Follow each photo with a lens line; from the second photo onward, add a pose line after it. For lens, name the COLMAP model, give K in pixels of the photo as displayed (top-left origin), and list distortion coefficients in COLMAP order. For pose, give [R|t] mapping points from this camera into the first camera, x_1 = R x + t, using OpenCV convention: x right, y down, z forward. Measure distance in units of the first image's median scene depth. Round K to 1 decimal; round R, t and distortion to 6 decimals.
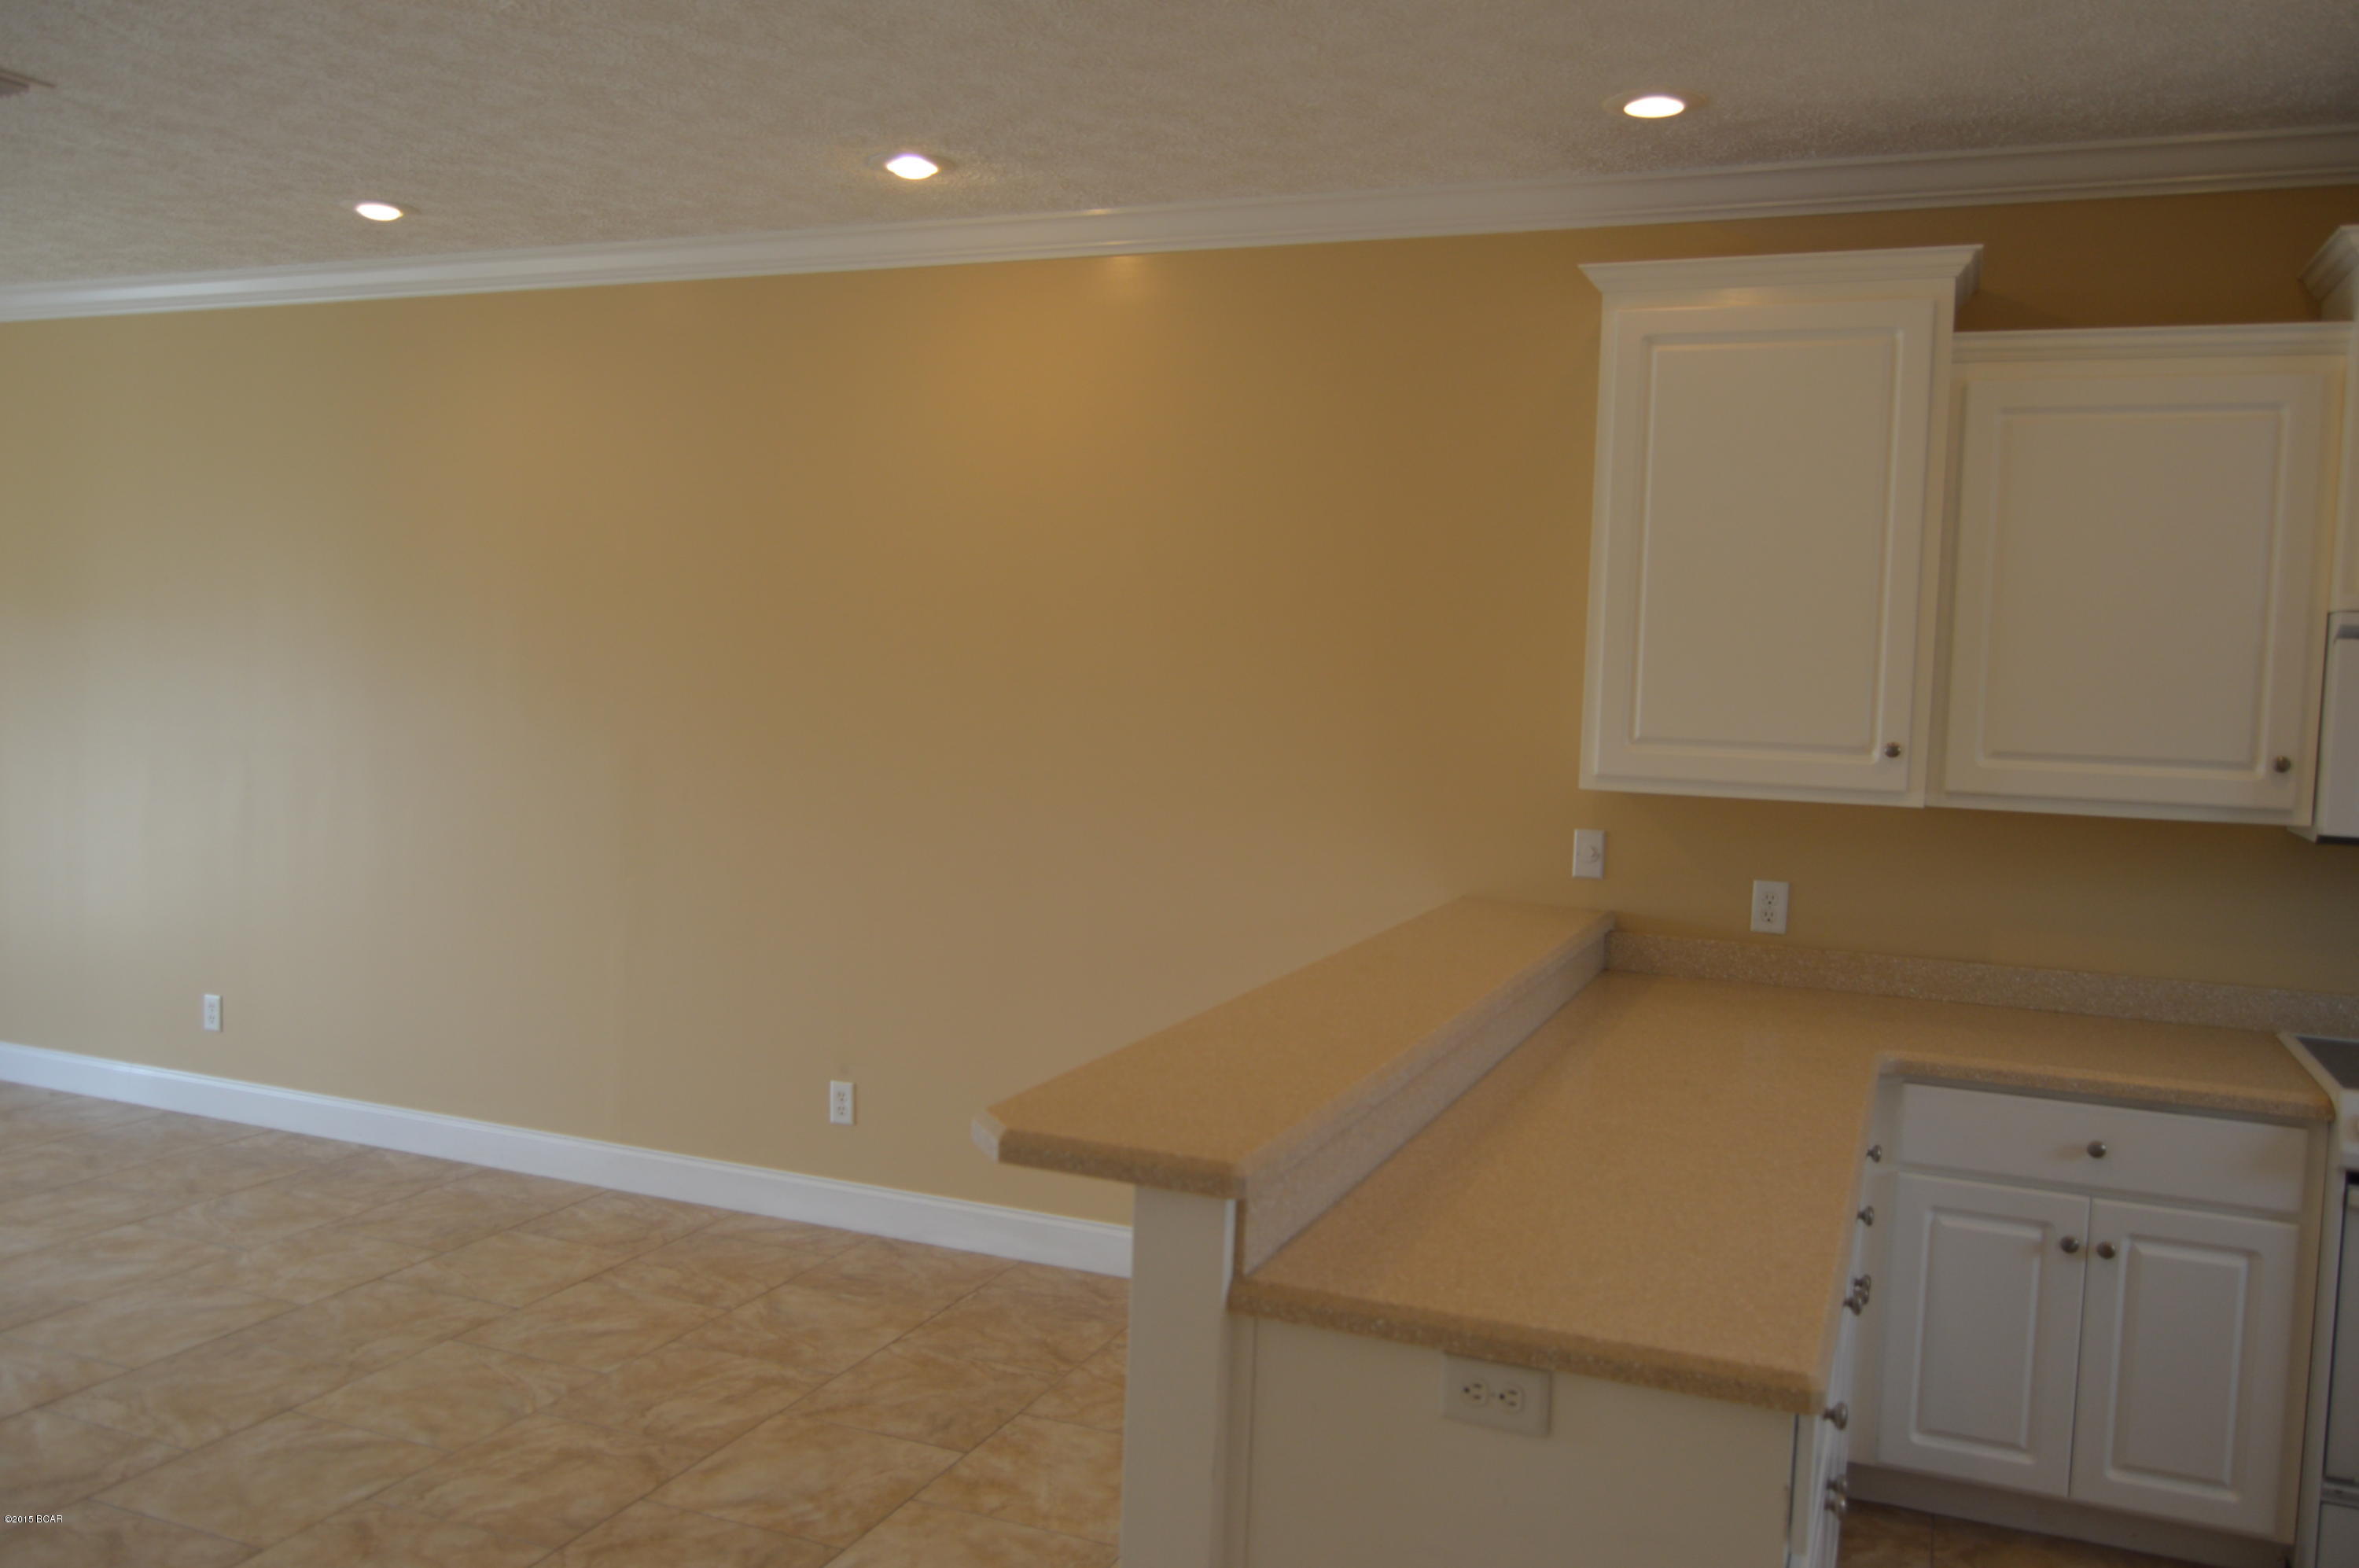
lens RADIAL K [[1869.6, 0, 1182.2], [0, 1869.6, 785.5], [0, 0, 1]] dist [-0.005119, 0.008980]
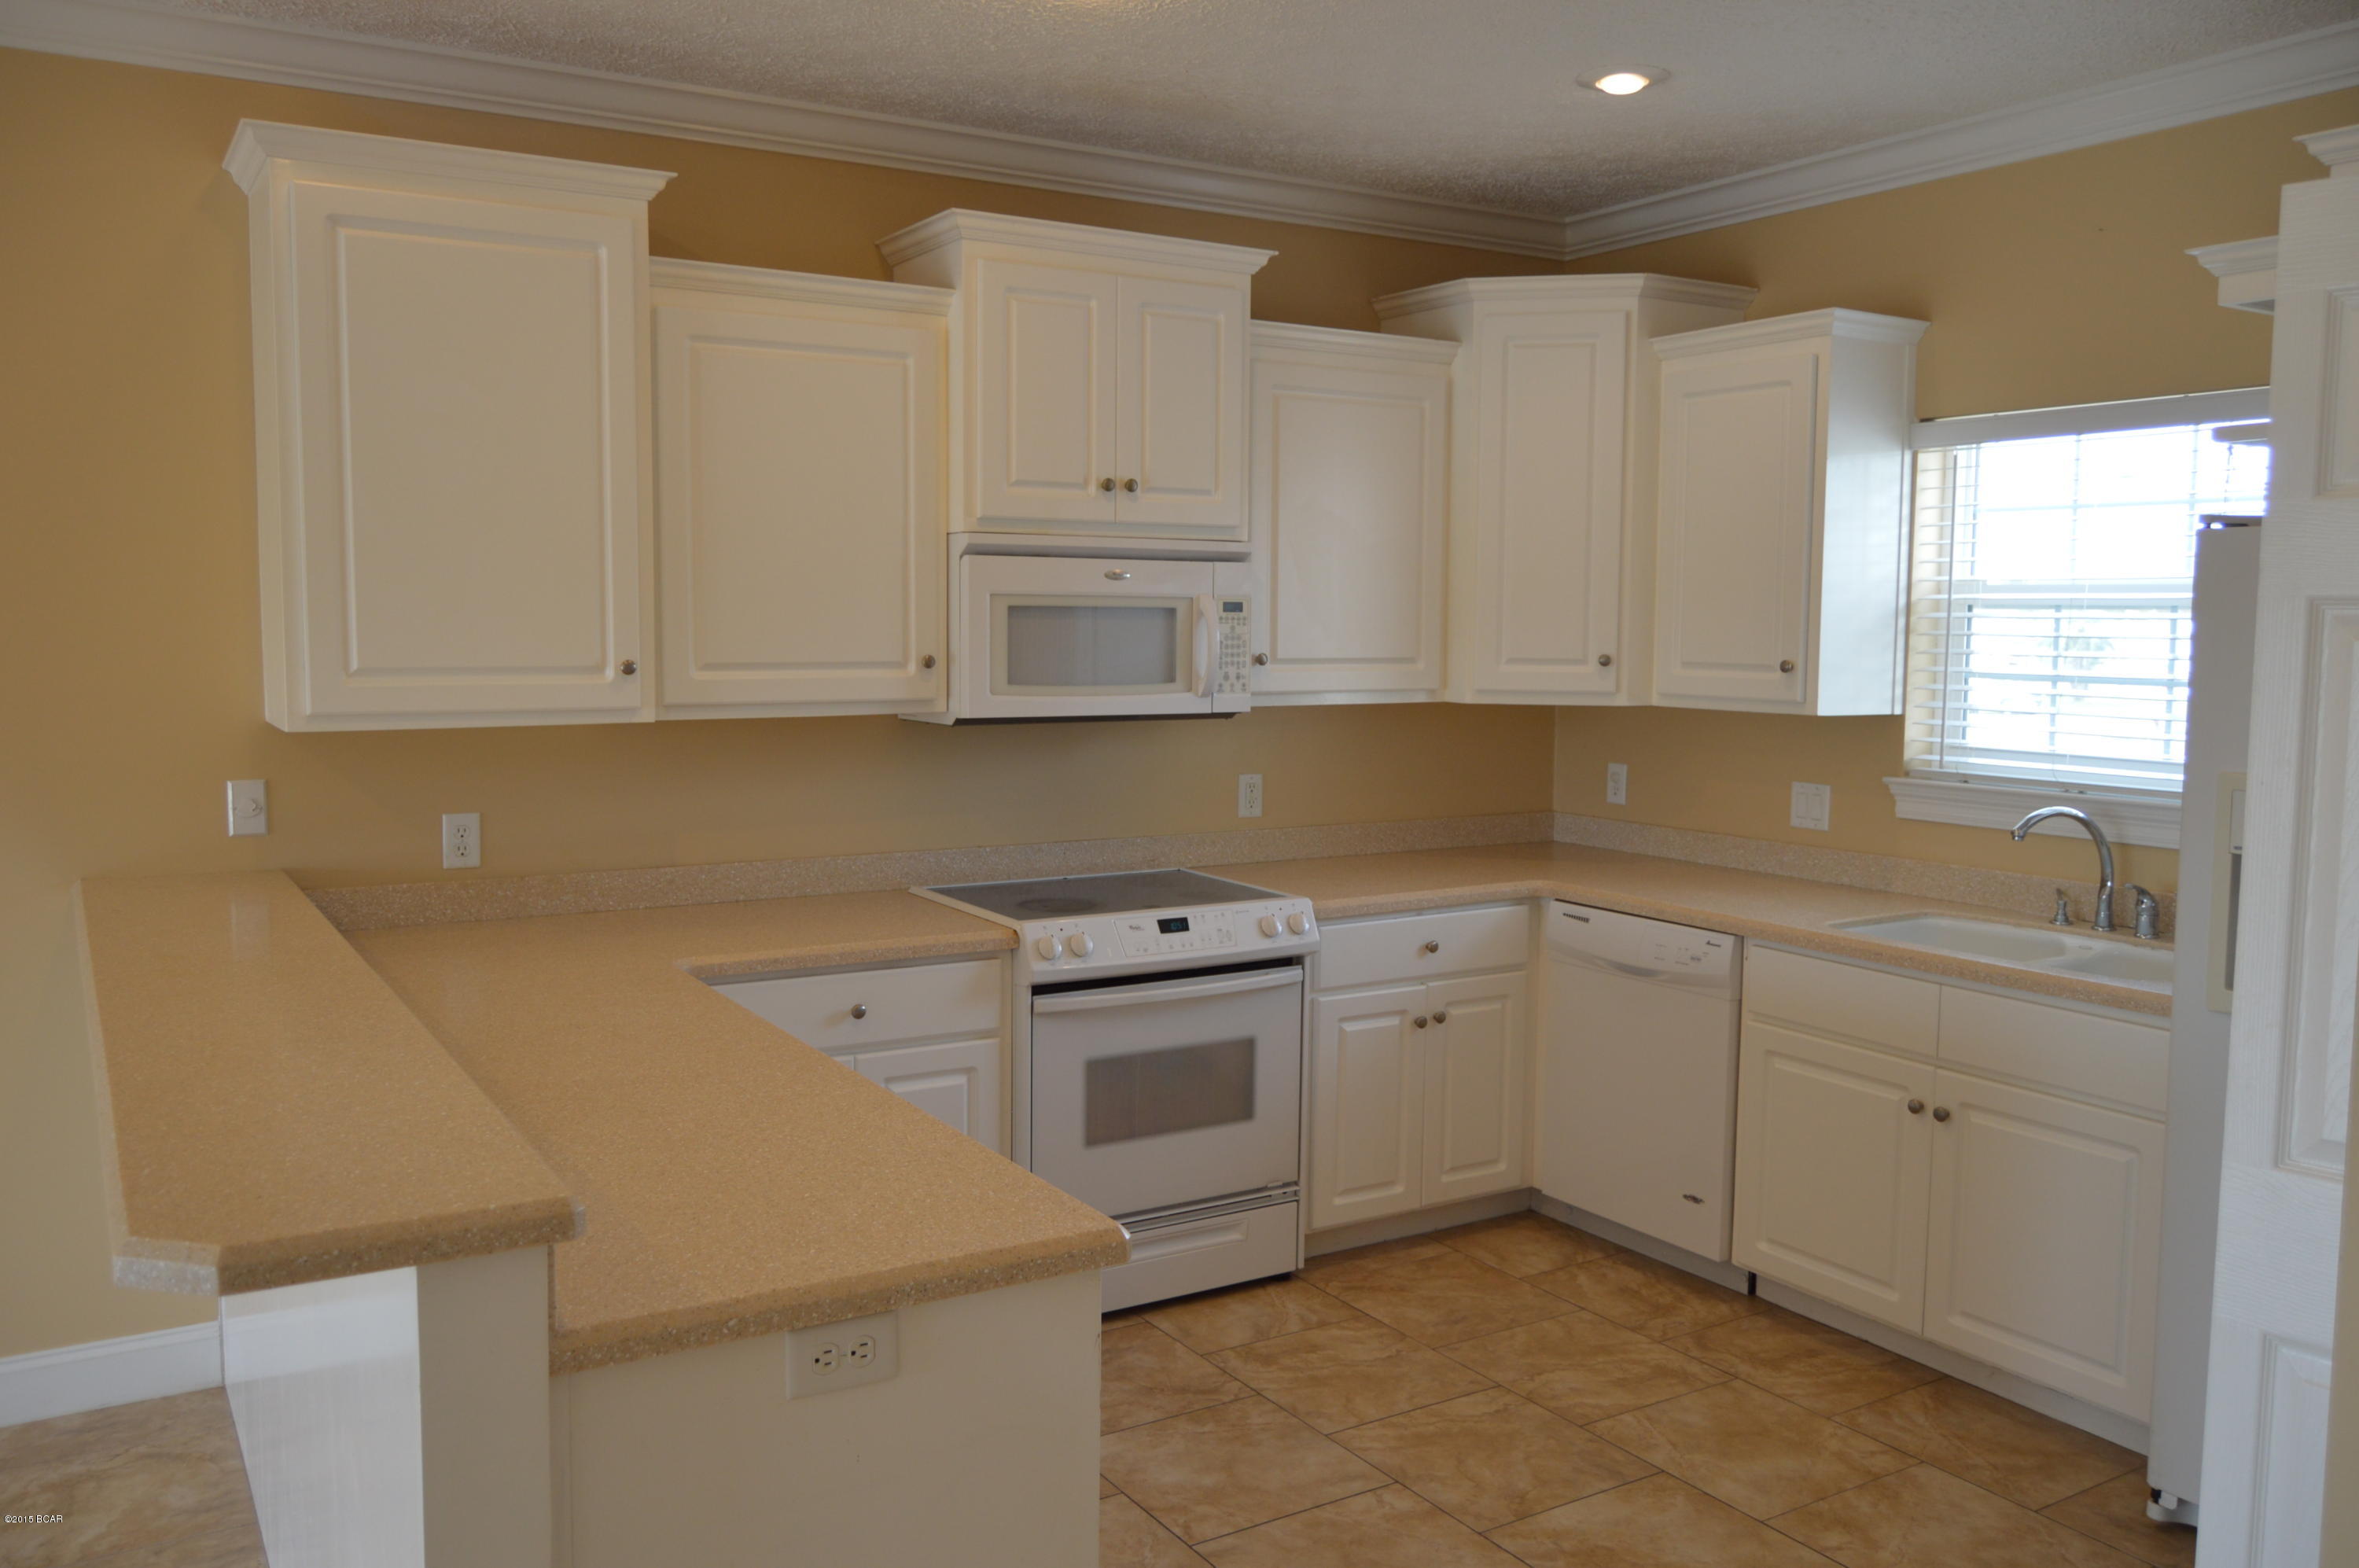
lens RADIAL K [[1869.6, 0, 1188.4], [0, 1869.6, 786.5], [0, 0, 1]] dist [-0.005119, 0.008980]
pose [[0.583464, -0.106042, 0.805186, -0.189939], [0.066921, 0.994345, 0.082461, -0.013149], [-0.809377, 0.005771, 0.587261, 0.115207]]
